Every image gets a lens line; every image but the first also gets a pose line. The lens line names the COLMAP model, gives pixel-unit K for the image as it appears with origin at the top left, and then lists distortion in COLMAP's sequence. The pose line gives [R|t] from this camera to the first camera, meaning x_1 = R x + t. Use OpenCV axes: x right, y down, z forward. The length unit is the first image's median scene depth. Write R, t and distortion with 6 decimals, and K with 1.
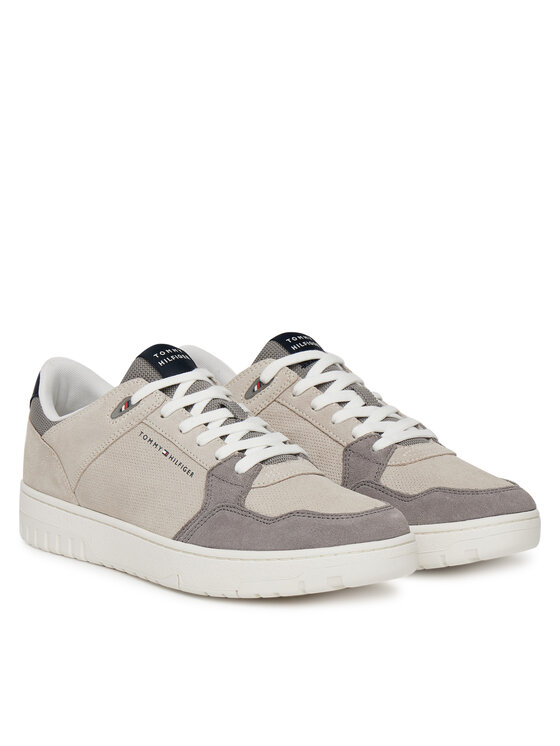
lens RADIAL K [[2125.7, 0, 280.0], [0, 2125.7, 373.5], [0, 0, 1]] dist [-0.668143, 0.000000]
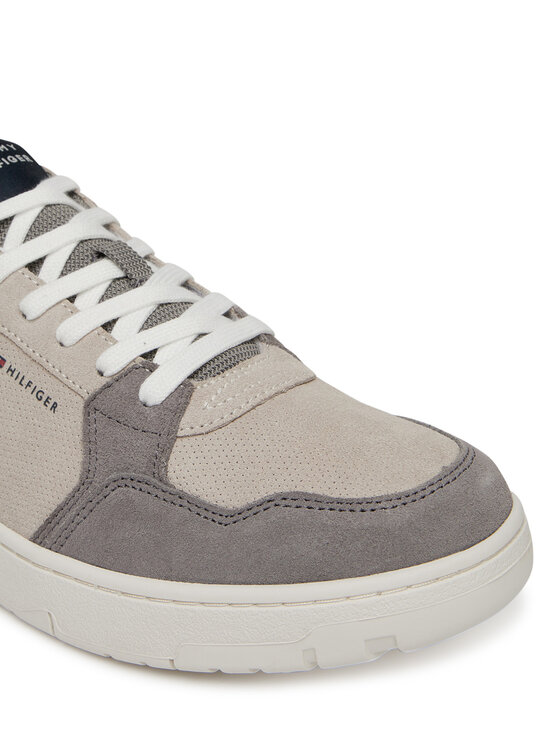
lens RADIAL K [[1151.7, 0, 277.3], [0, 1151.7, 369.6], [0, 0, 1]] dist [0.005532, 0.000000]
pose [[0.990189, -0.106464, 0.090501, -0.012932], [0.081162, 0.965429, 0.247710, -0.025081], [-0.113745, -0.237935, 0.964598, 0.736585]]
